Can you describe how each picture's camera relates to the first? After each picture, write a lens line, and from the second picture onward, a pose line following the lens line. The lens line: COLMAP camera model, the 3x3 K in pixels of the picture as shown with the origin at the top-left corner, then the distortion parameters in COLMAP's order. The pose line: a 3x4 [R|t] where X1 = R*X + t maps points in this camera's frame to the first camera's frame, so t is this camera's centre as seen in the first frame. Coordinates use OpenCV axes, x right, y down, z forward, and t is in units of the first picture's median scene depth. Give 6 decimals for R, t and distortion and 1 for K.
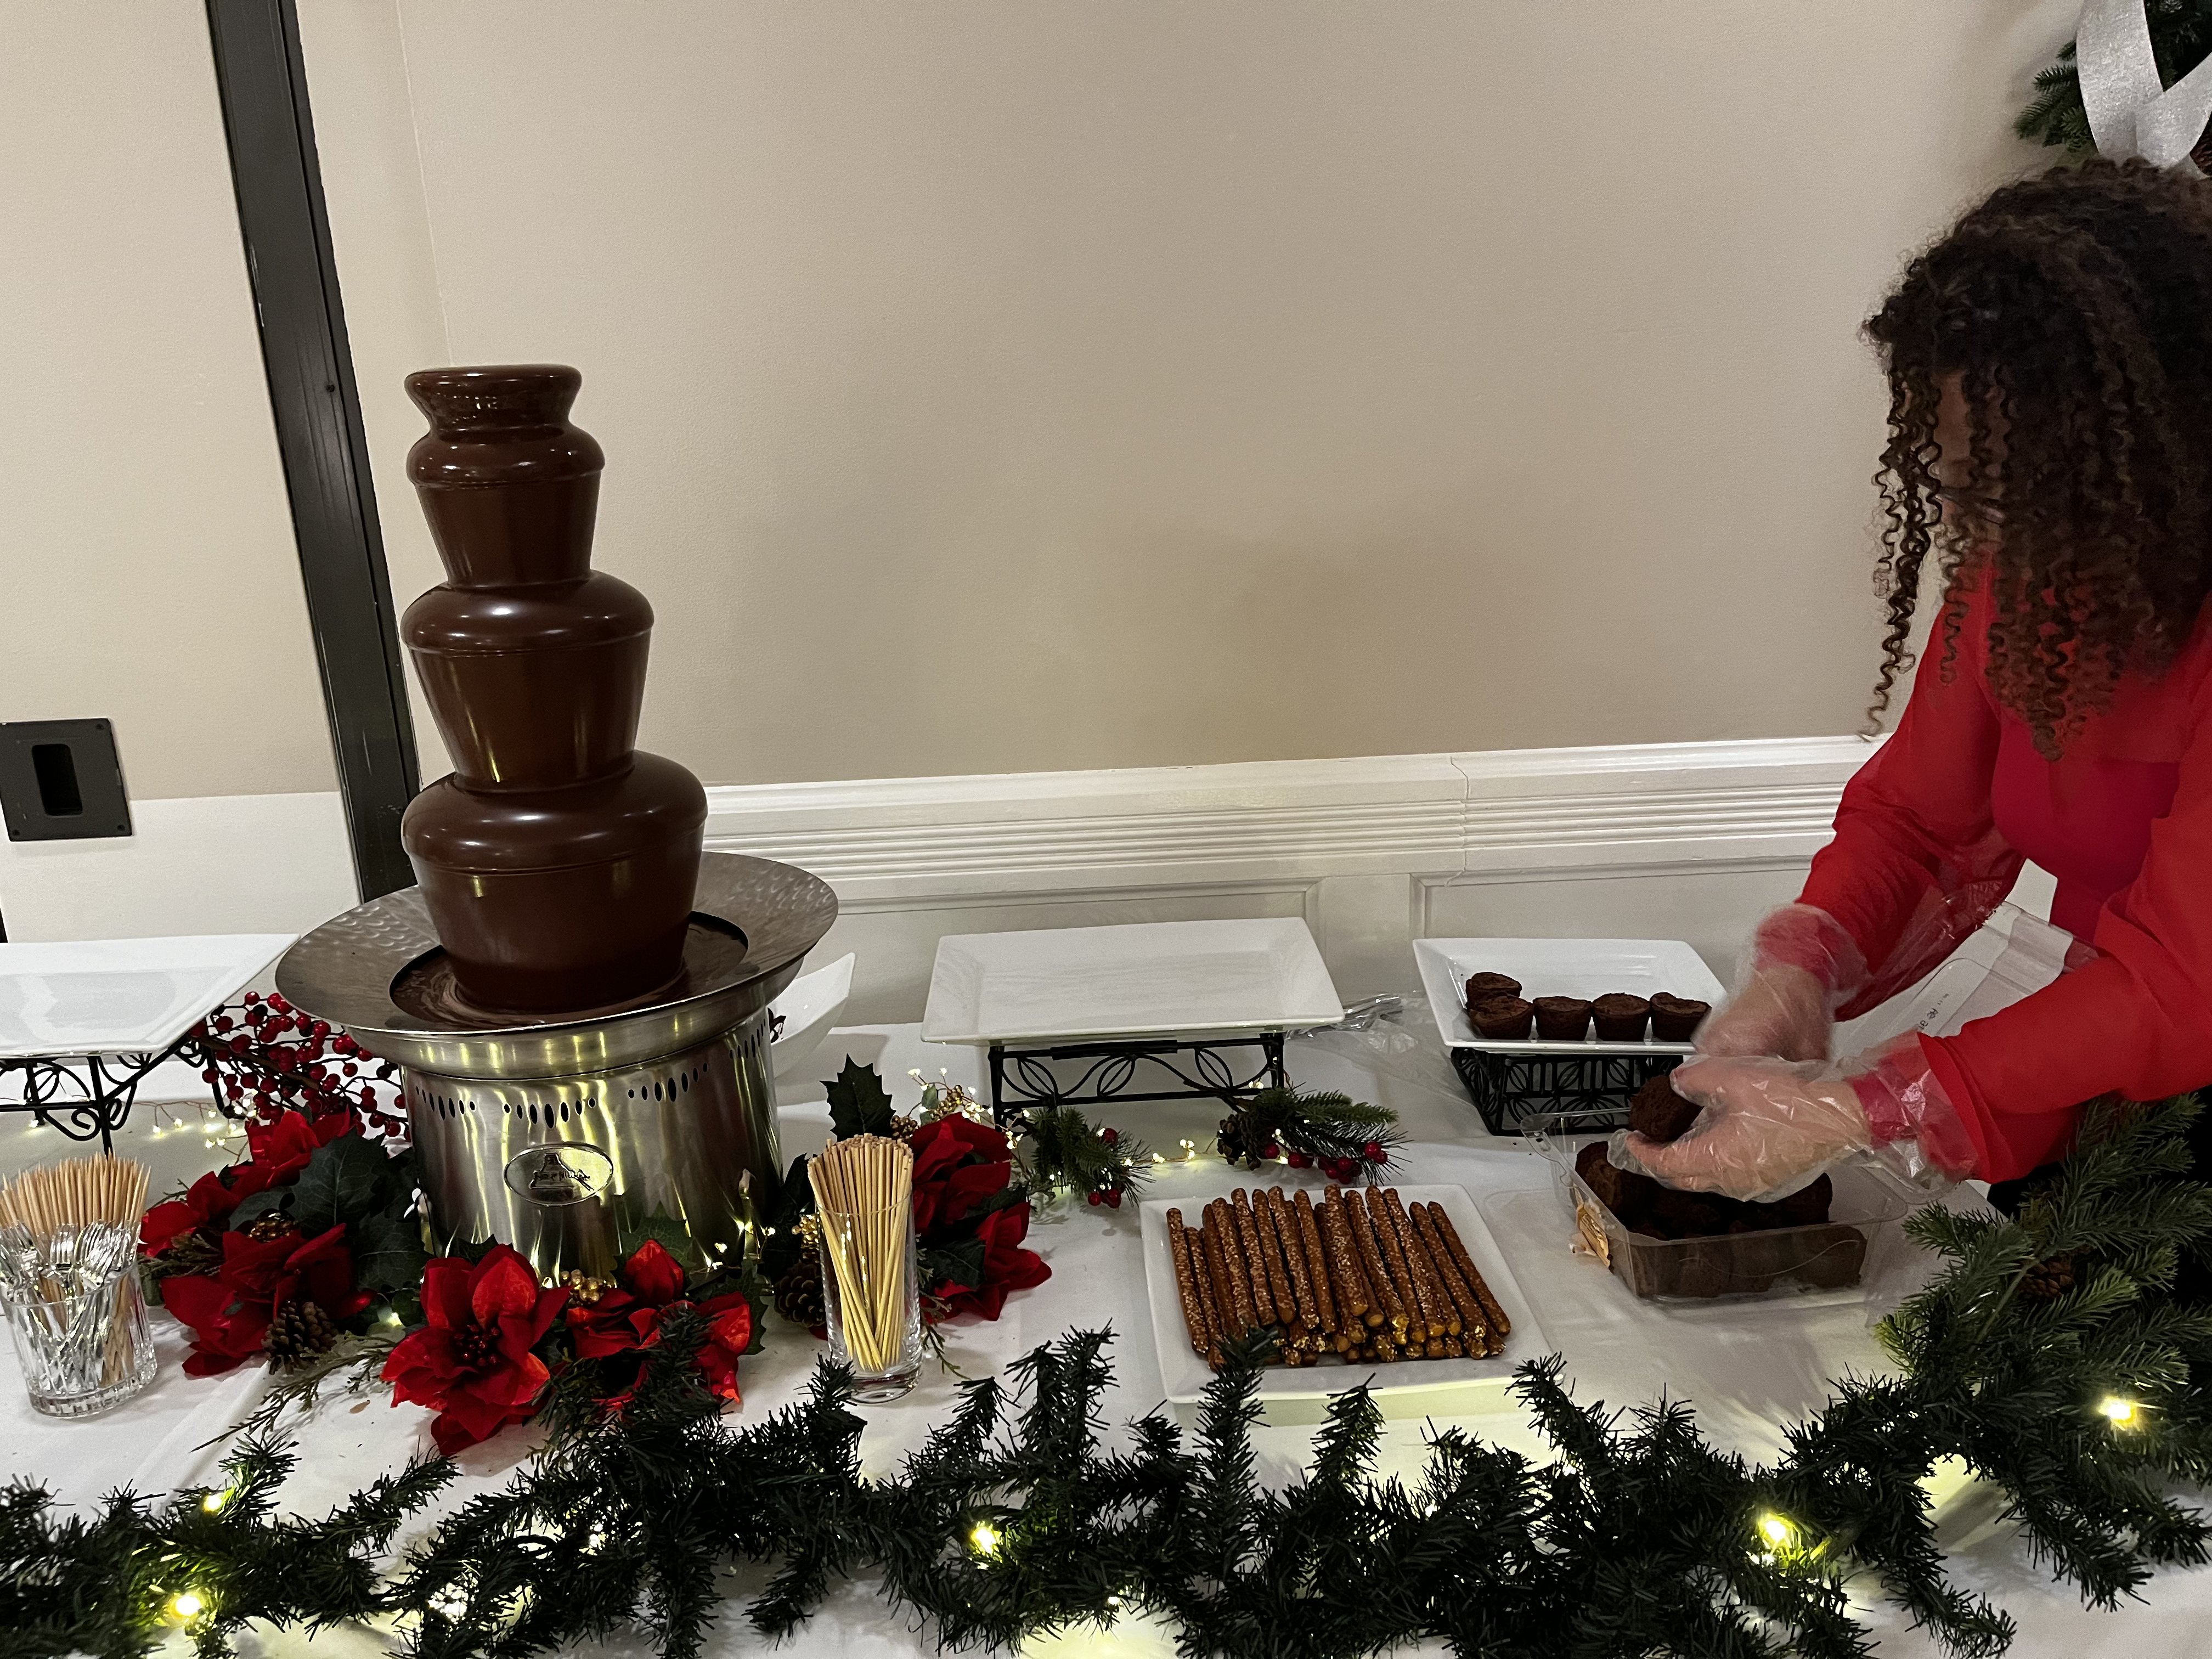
lens RADIAL K [[1701.5, 0, 1093.8], [0, 1701.5, 825.1], [0, 0, 1]] dist [0.076586, -0.115416]
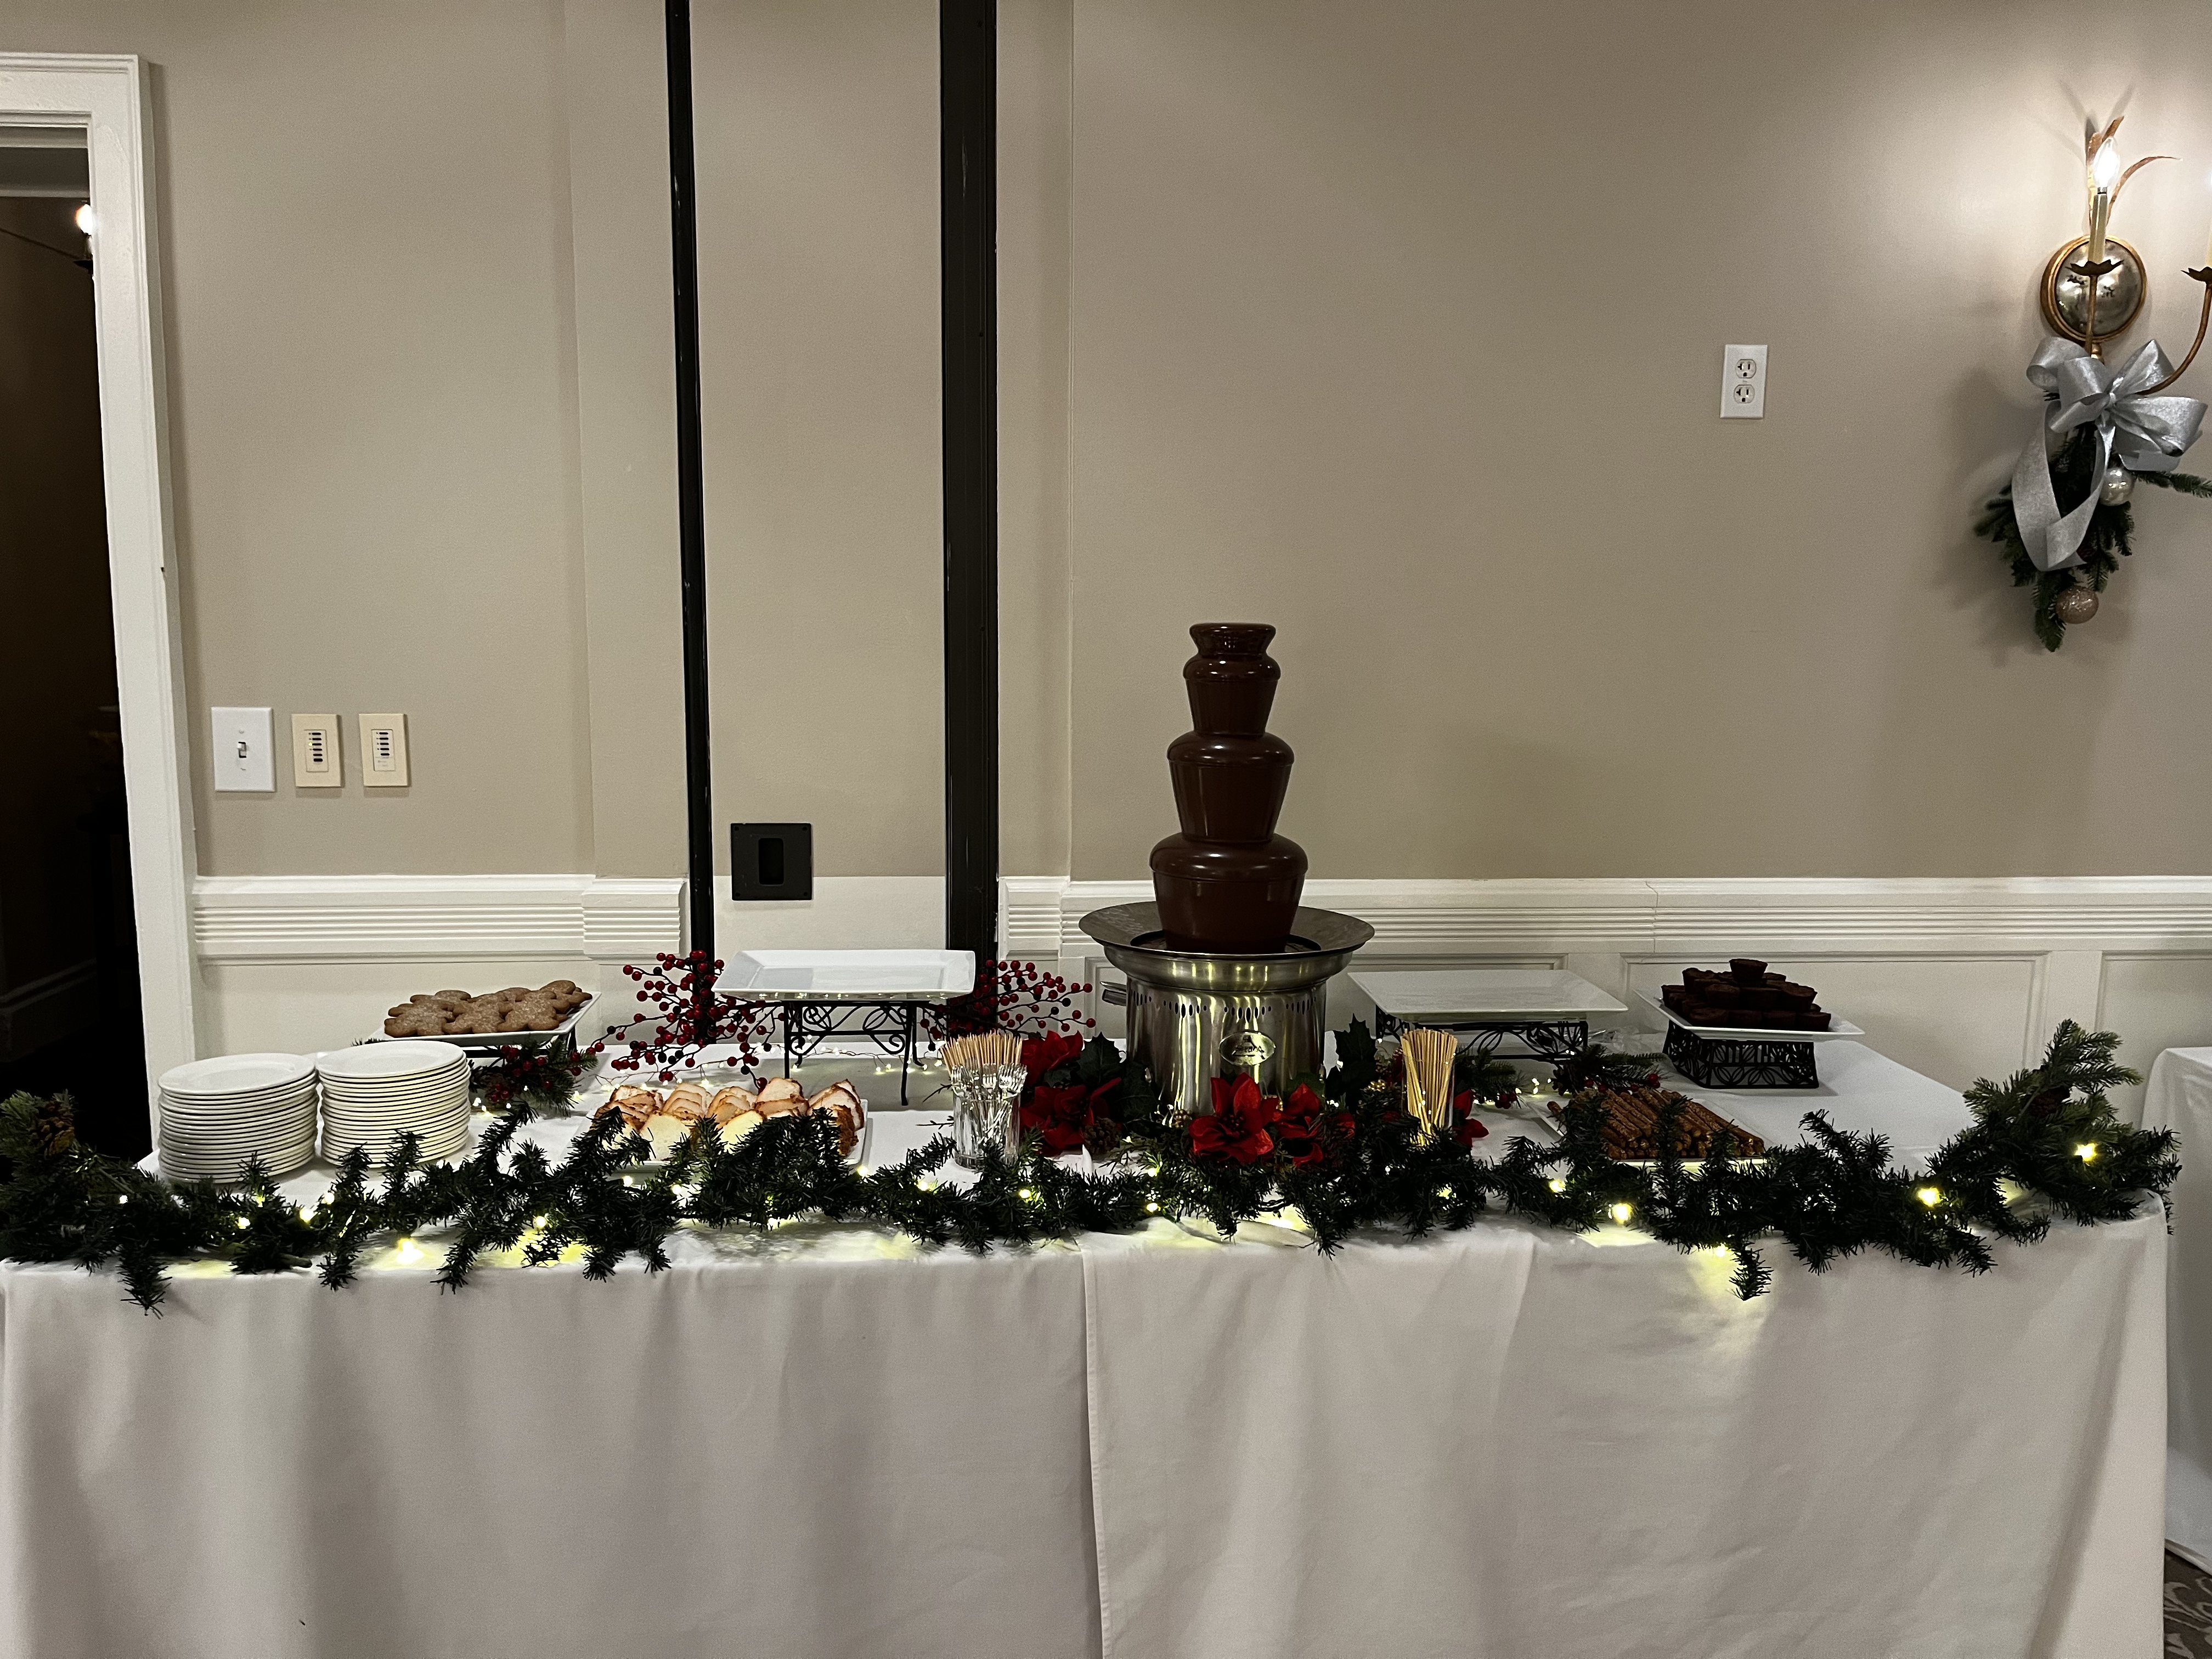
lens RADIAL K [[1679.3, 0, 1114.0], [0, 1679.3, 828.2], [0, 0, 1]] dist [0.082792, -0.117934]
pose [[0.997167, 0.041787, 0.062548, -0.493396], [-0.032065, 0.988307, -0.149064, 0.207276], [-0.068046, 0.146636, 0.986847, -0.691113]]
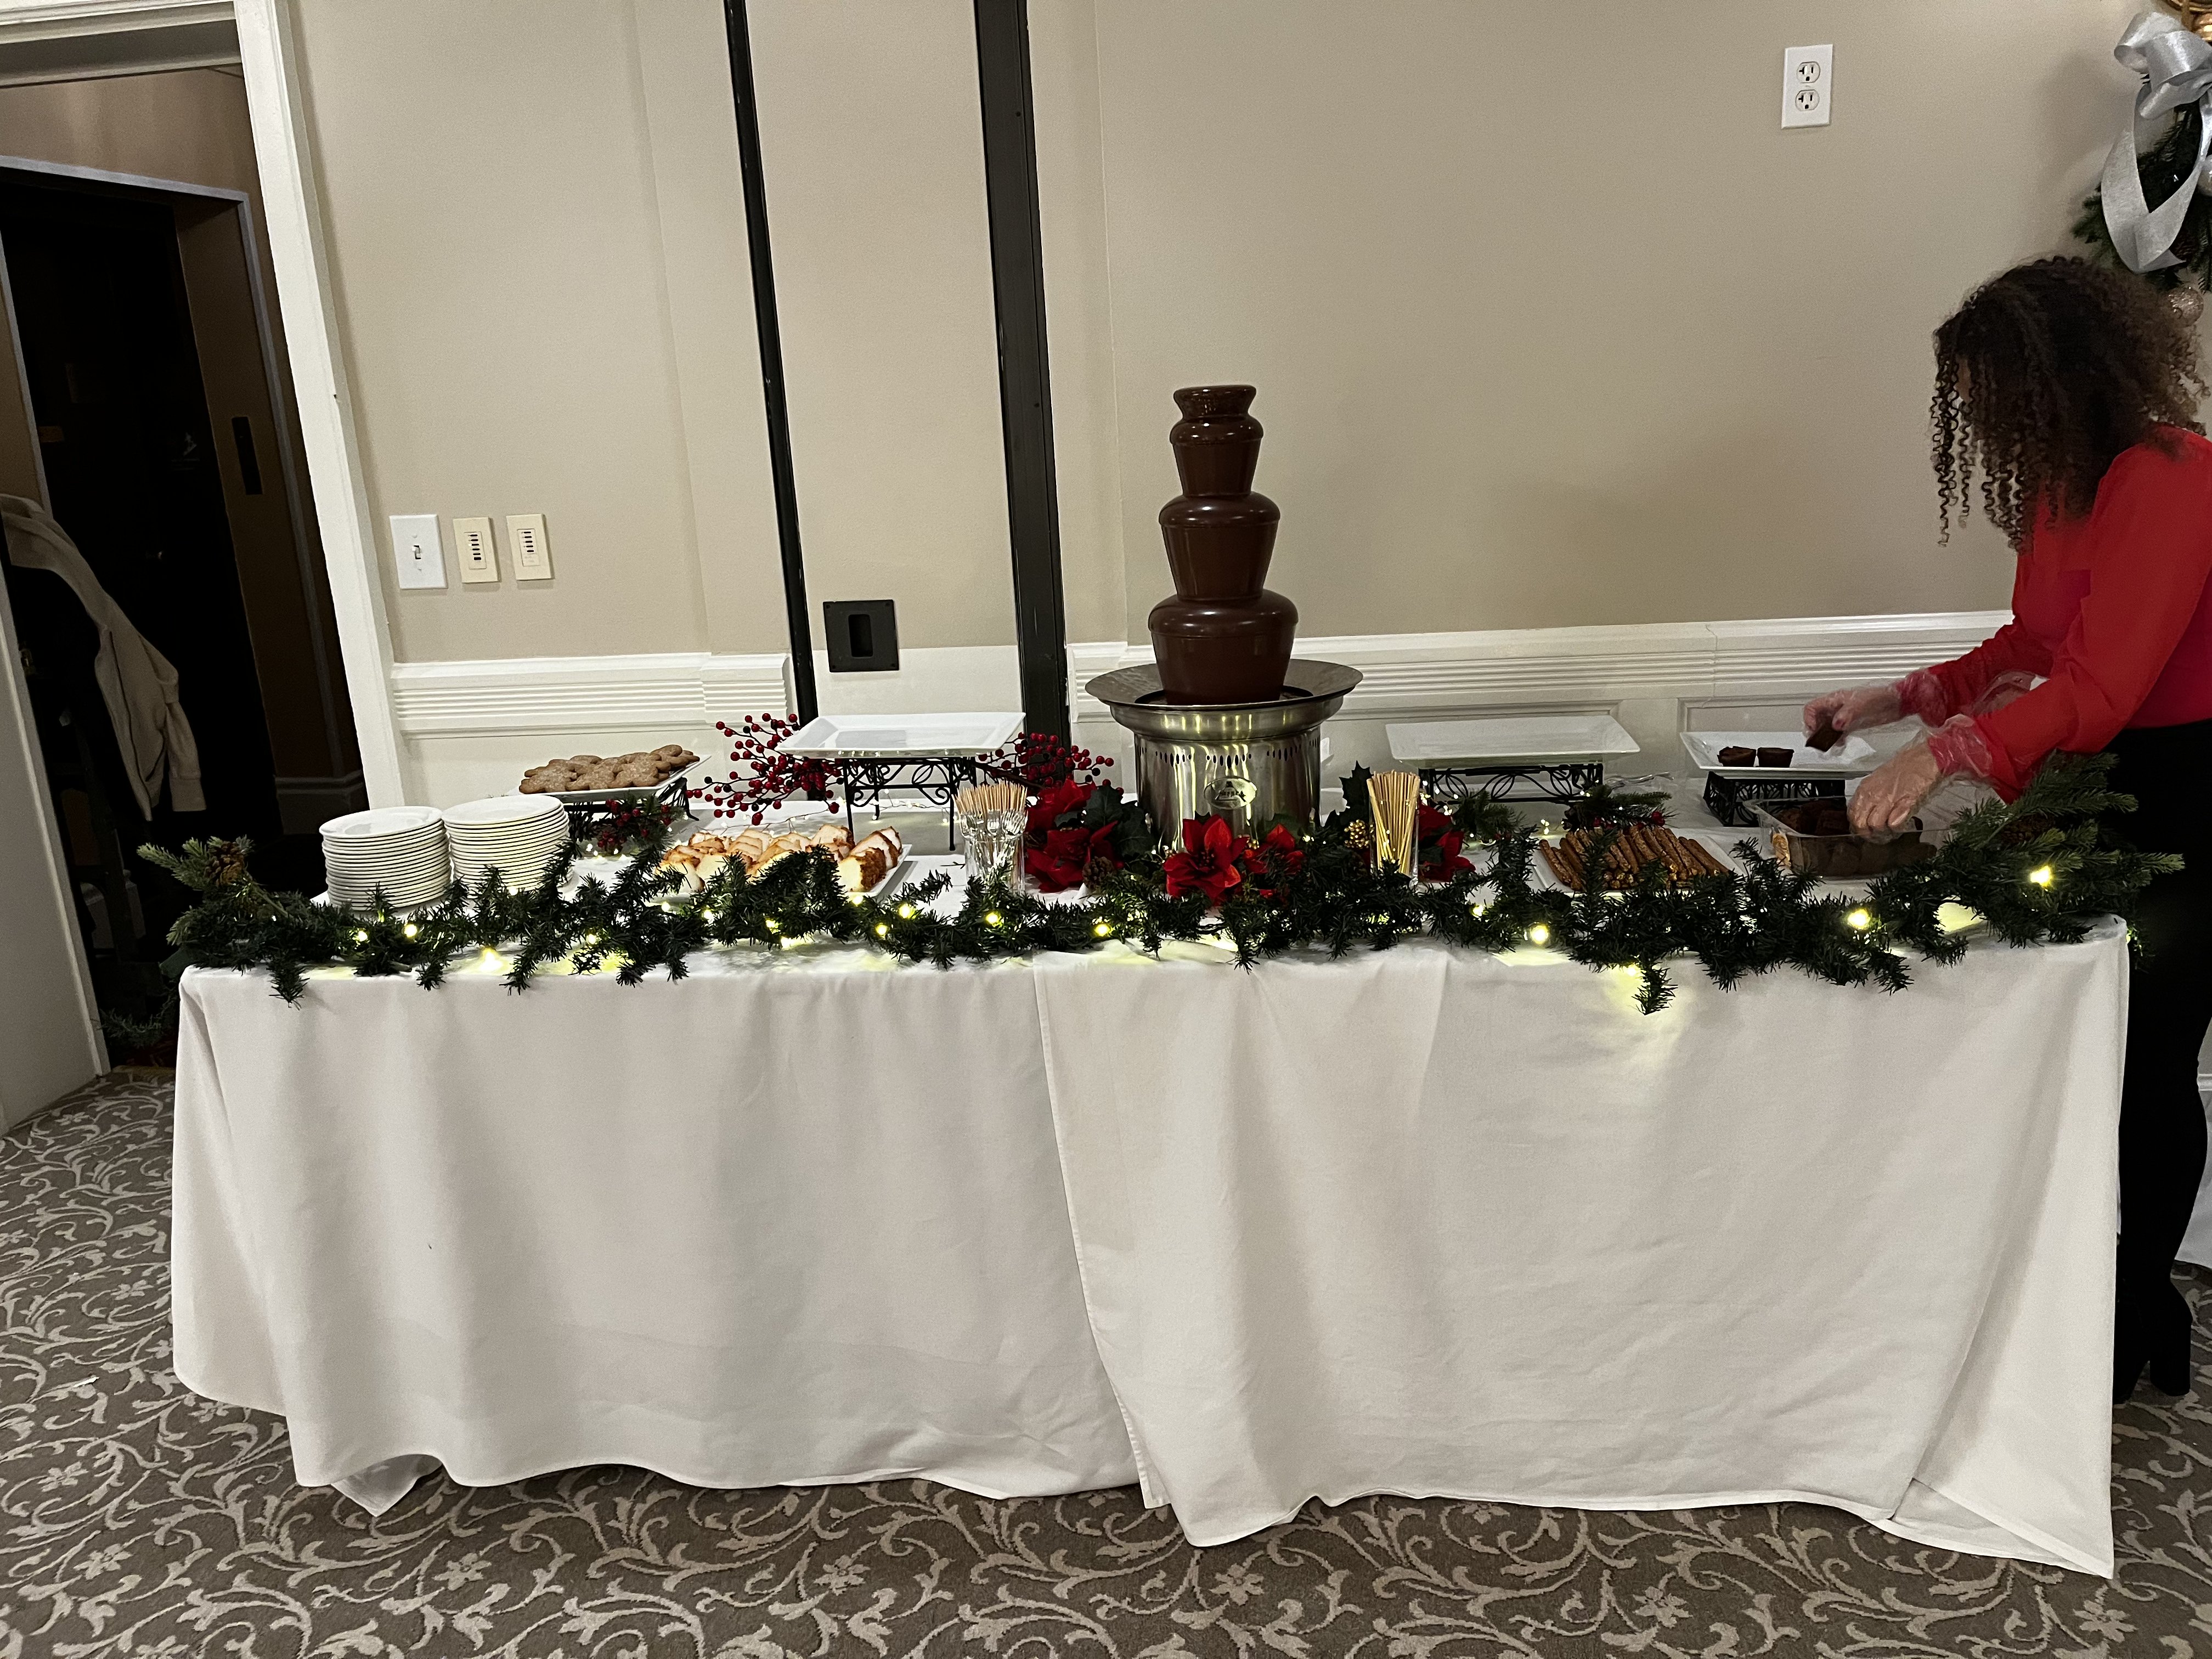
lens RADIAL K [[1674.9, 0, 1098.4], [0, 1674.9, 833.9], [0, 0, 1]] dist [0.068143, -0.100109]
pose [[0.990476, 0.022857, -0.135777, -0.169985], [-0.024625, 0.999632, -0.011355, 0.235521], [0.135468, 0.014590, 0.990674, -0.800921]]
